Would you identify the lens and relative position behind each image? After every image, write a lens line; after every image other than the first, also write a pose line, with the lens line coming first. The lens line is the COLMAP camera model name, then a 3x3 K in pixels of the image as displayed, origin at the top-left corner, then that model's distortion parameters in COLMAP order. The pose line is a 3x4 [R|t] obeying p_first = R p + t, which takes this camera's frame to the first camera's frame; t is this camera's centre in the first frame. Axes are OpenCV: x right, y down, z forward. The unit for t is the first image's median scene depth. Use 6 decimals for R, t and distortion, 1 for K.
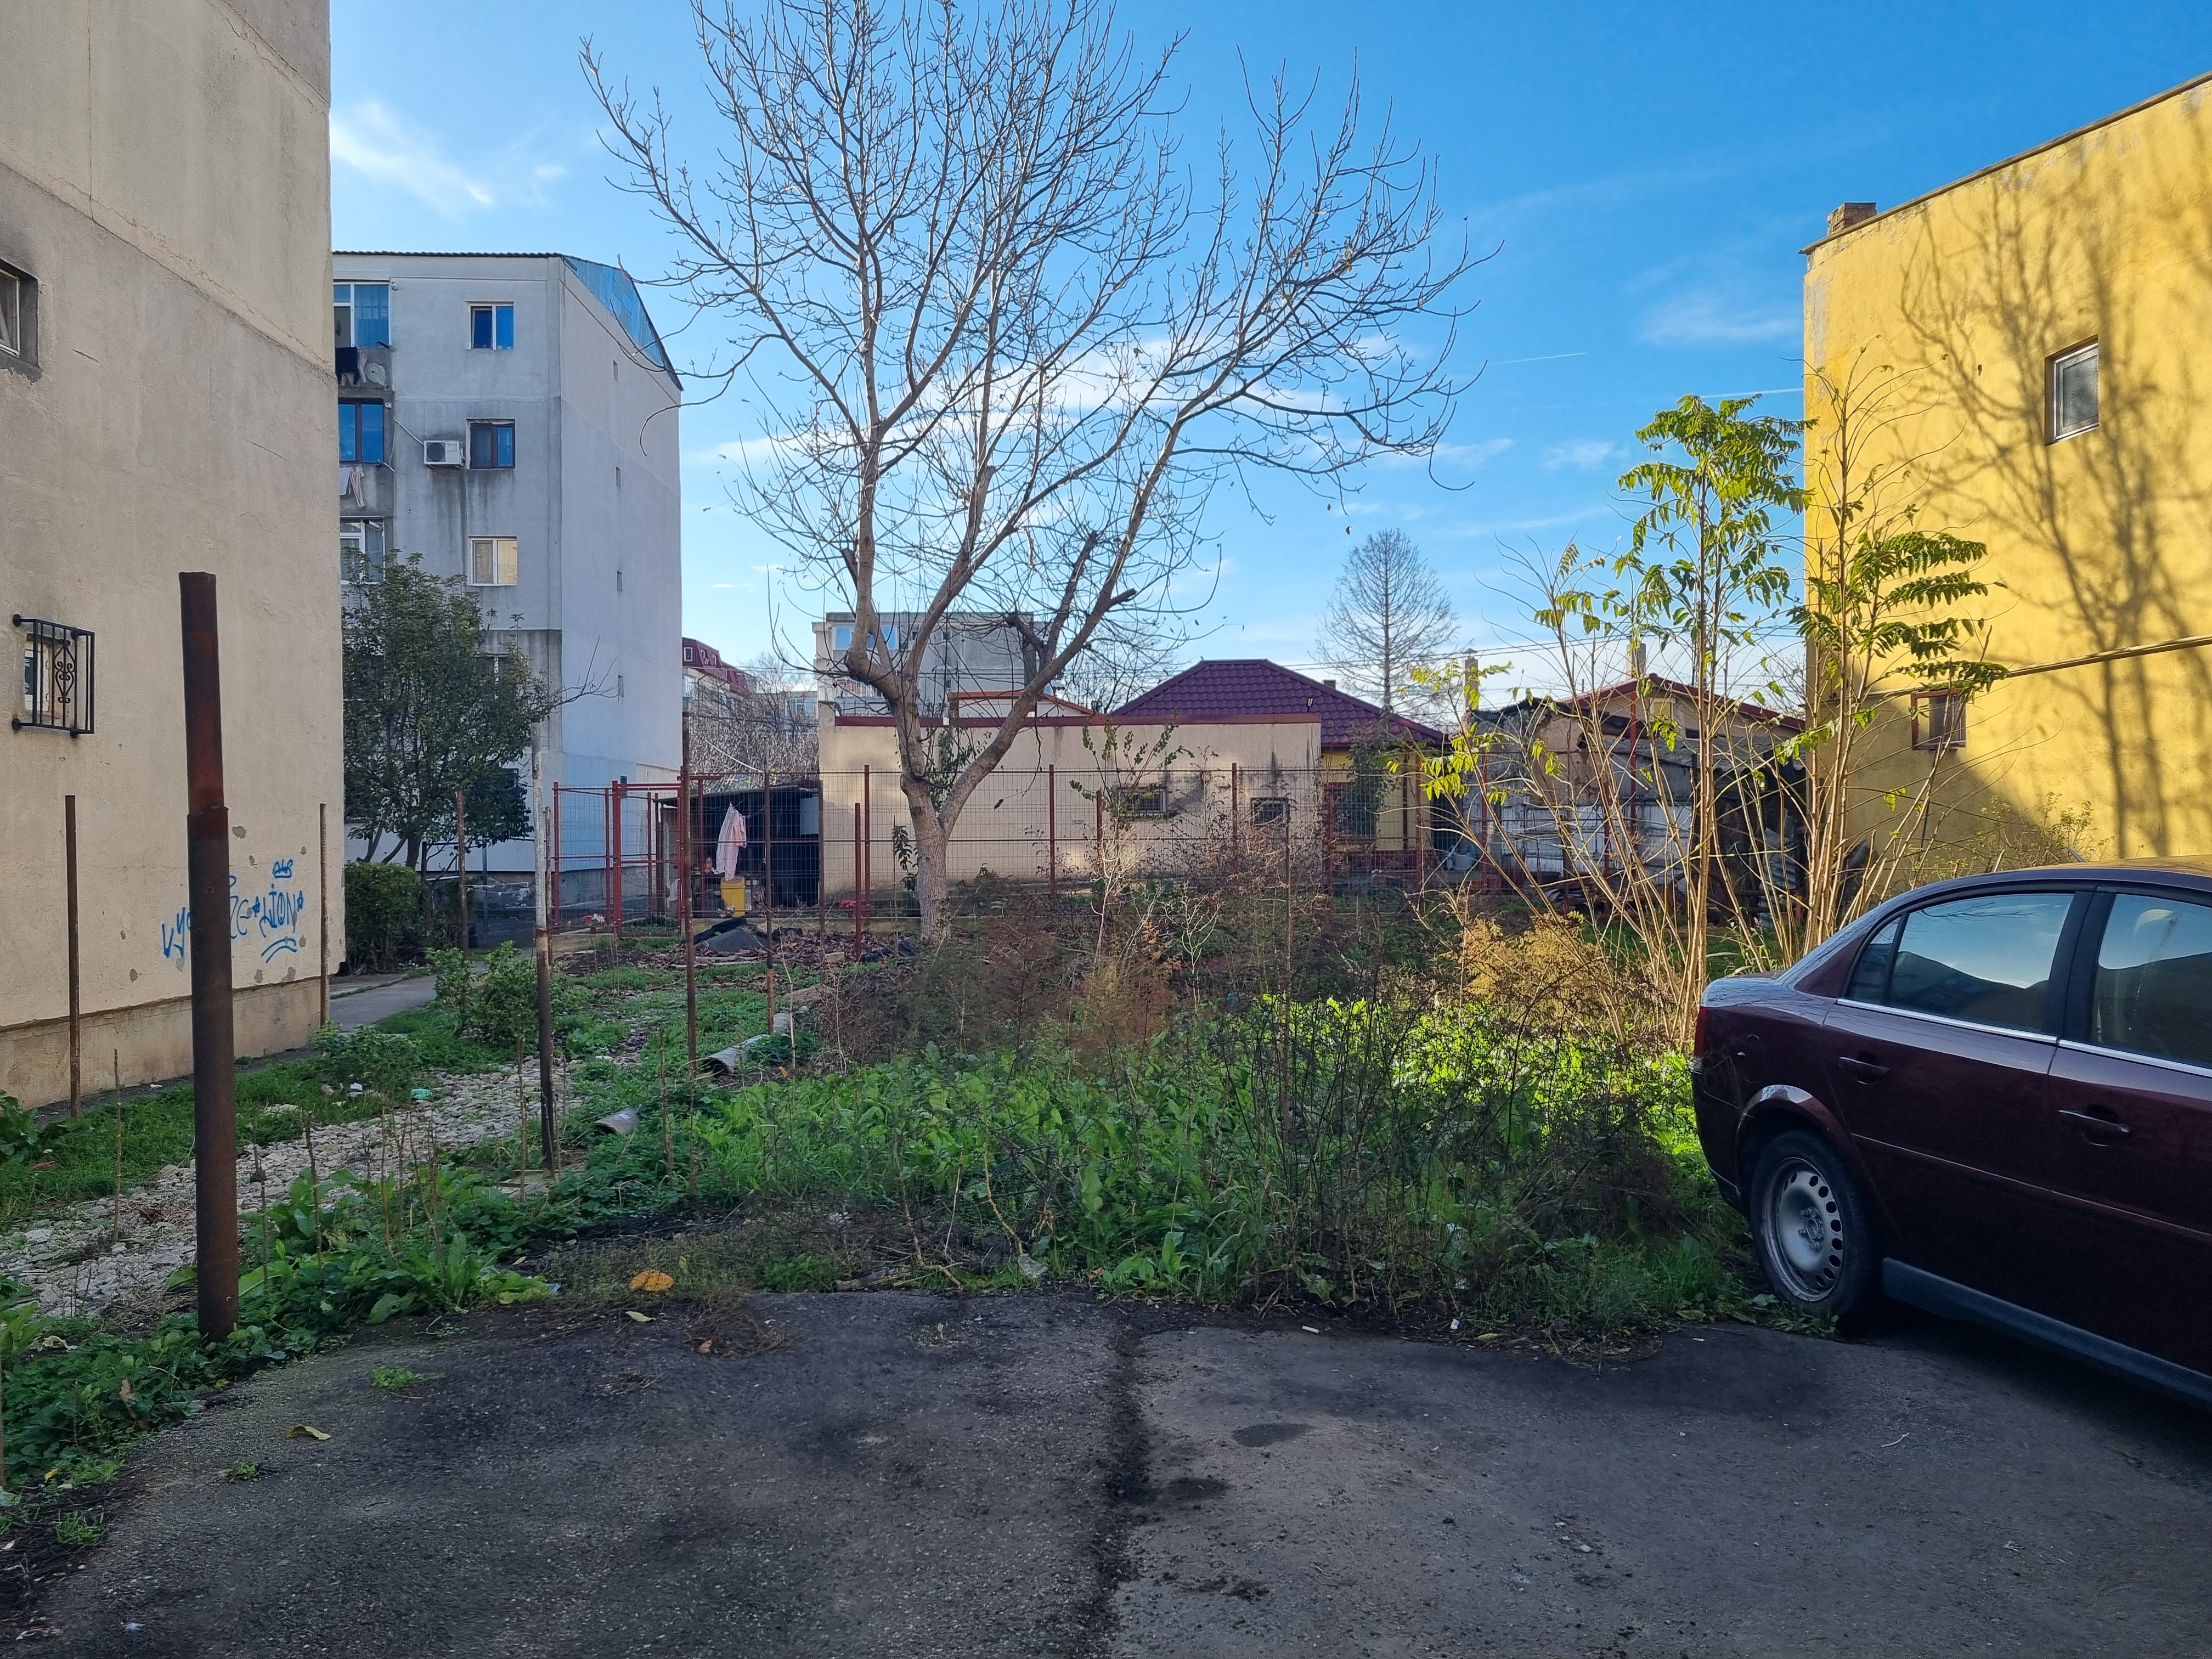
lens RADIAL K [[1687.6, 0, 1094.2], [0, 1687.6, 825.2], [0, 0, 1]] dist [0.064192, -0.051803]
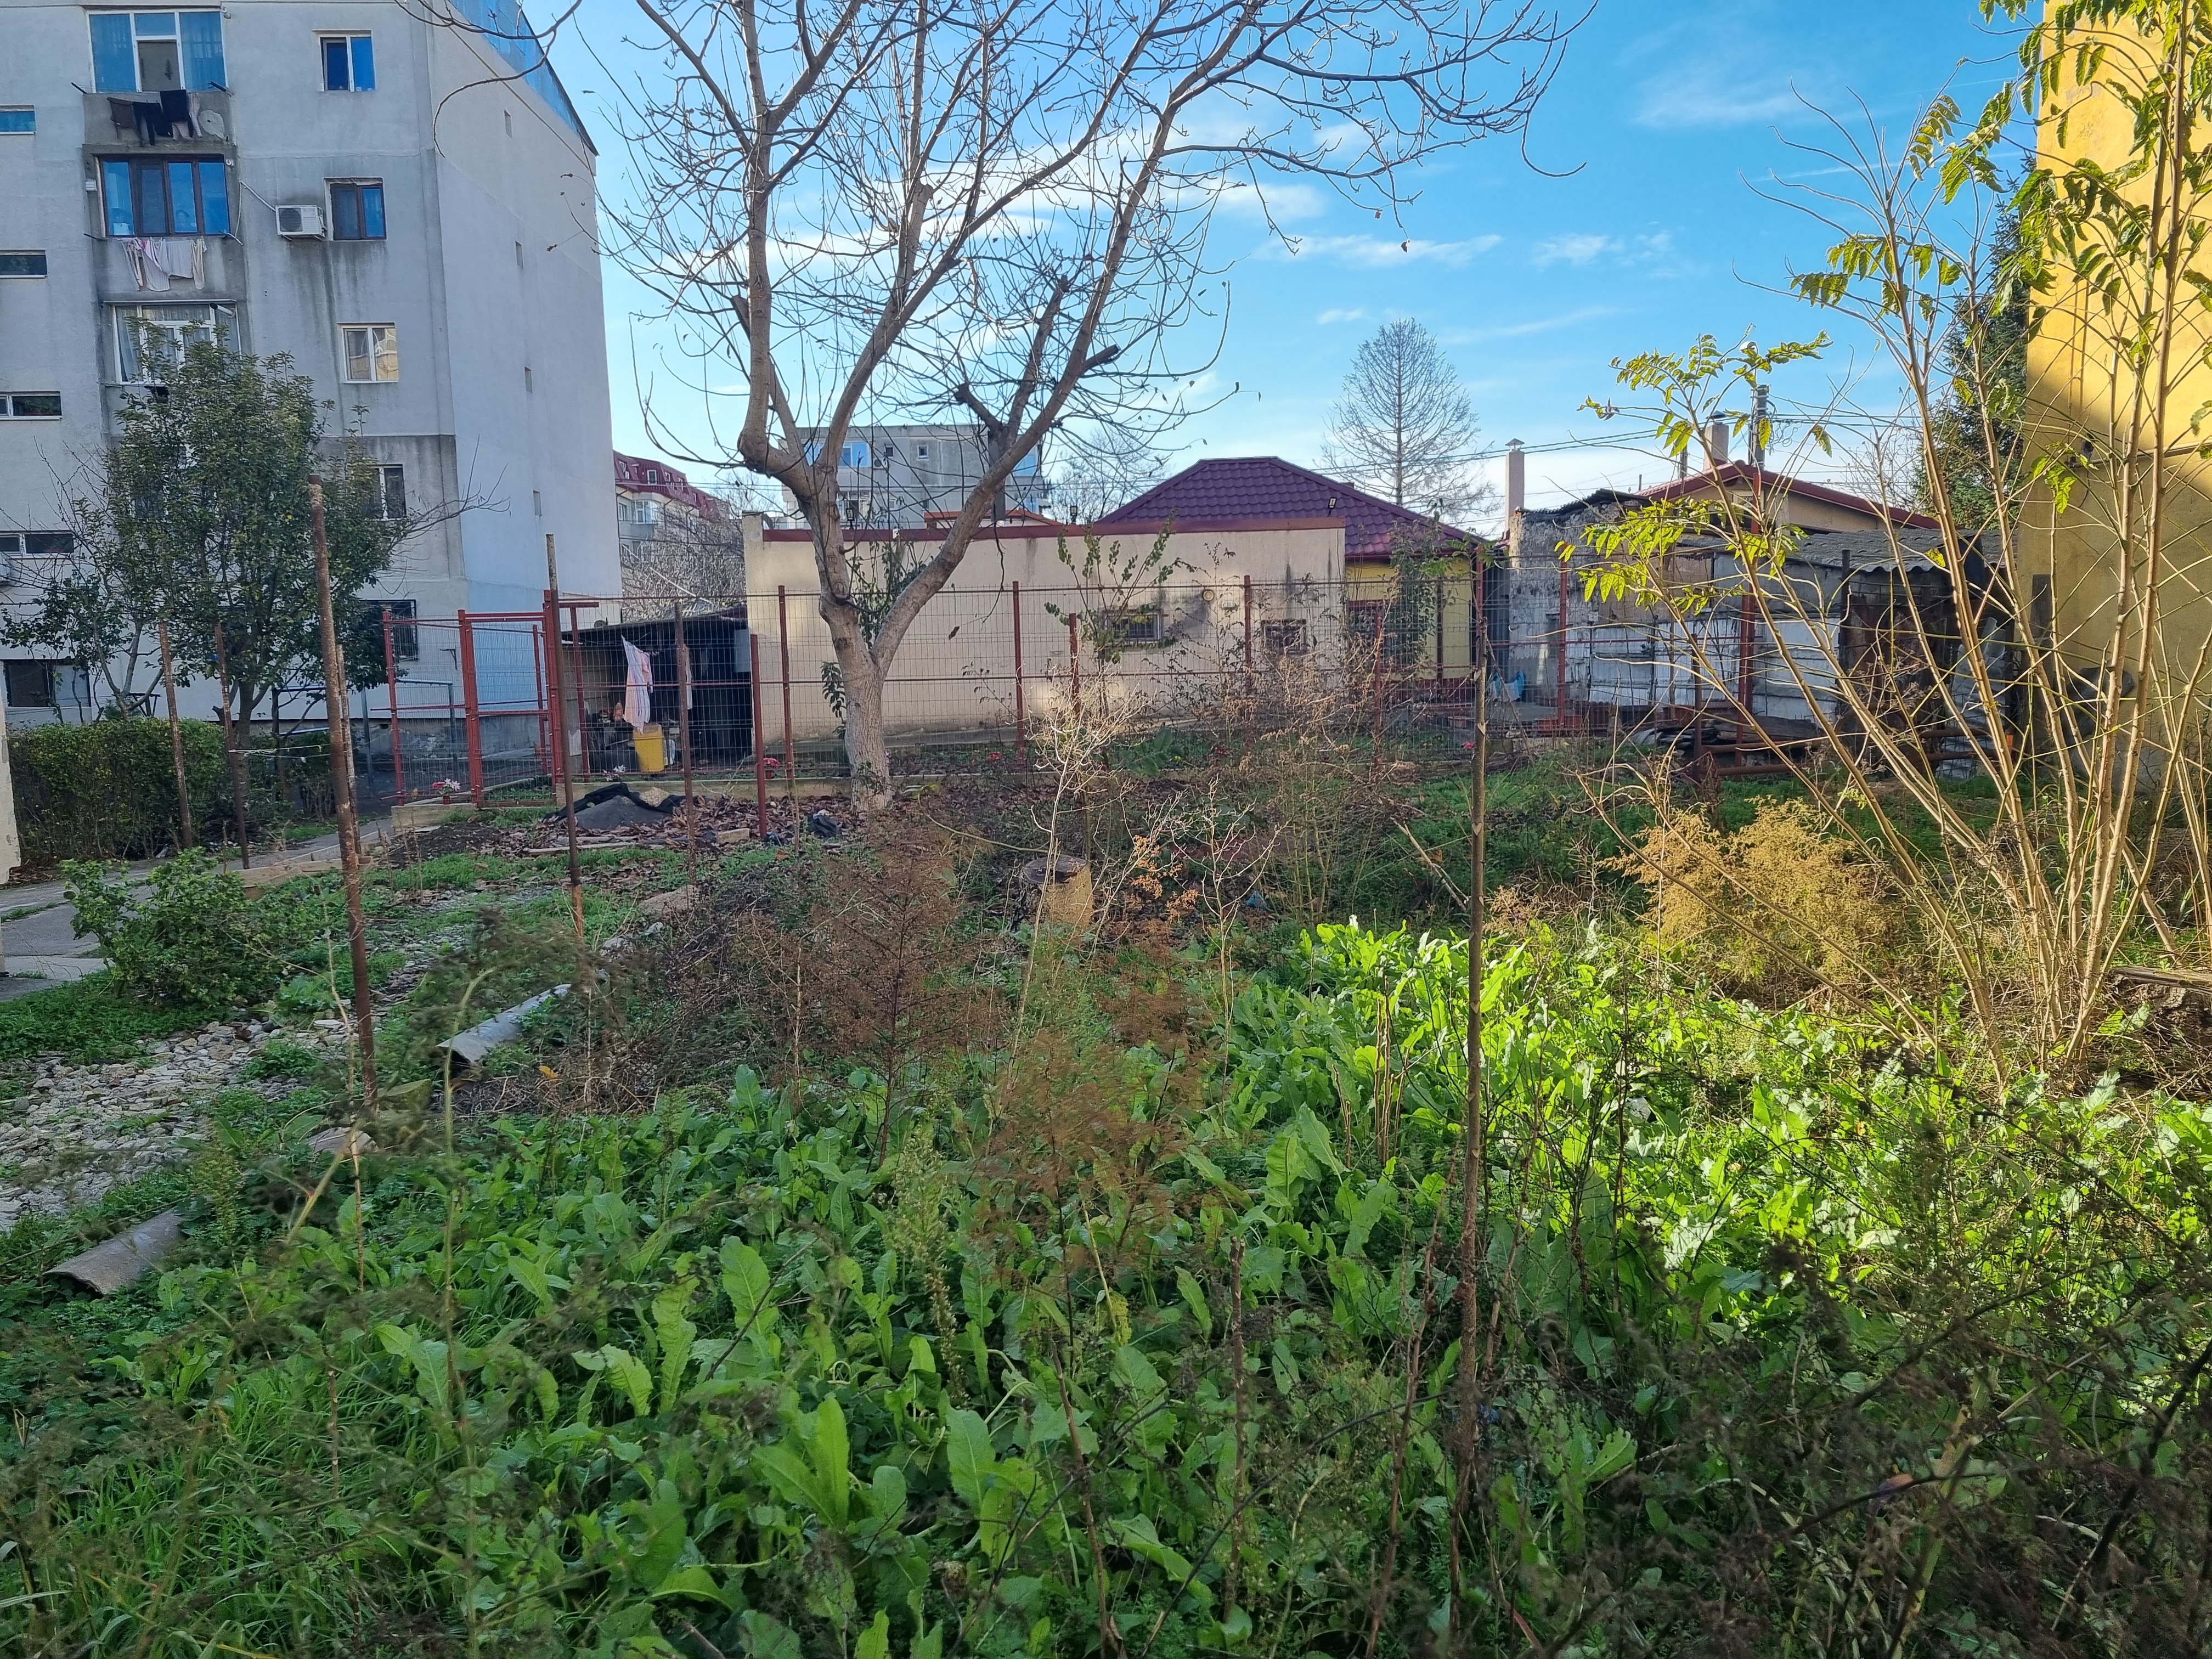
lens RADIAL K [[1654.2, 0, 1093.4], [0, 1654.2, 859.5], [0, 0, 1]] dist [0.064537, -0.036366]
pose [[0.999854, -0.017071, -0.000137, 0.010065], [0.016957, 0.992184, 0.123629, -0.002323], [-0.001974, -0.123613, 0.992329, 0.237382]]
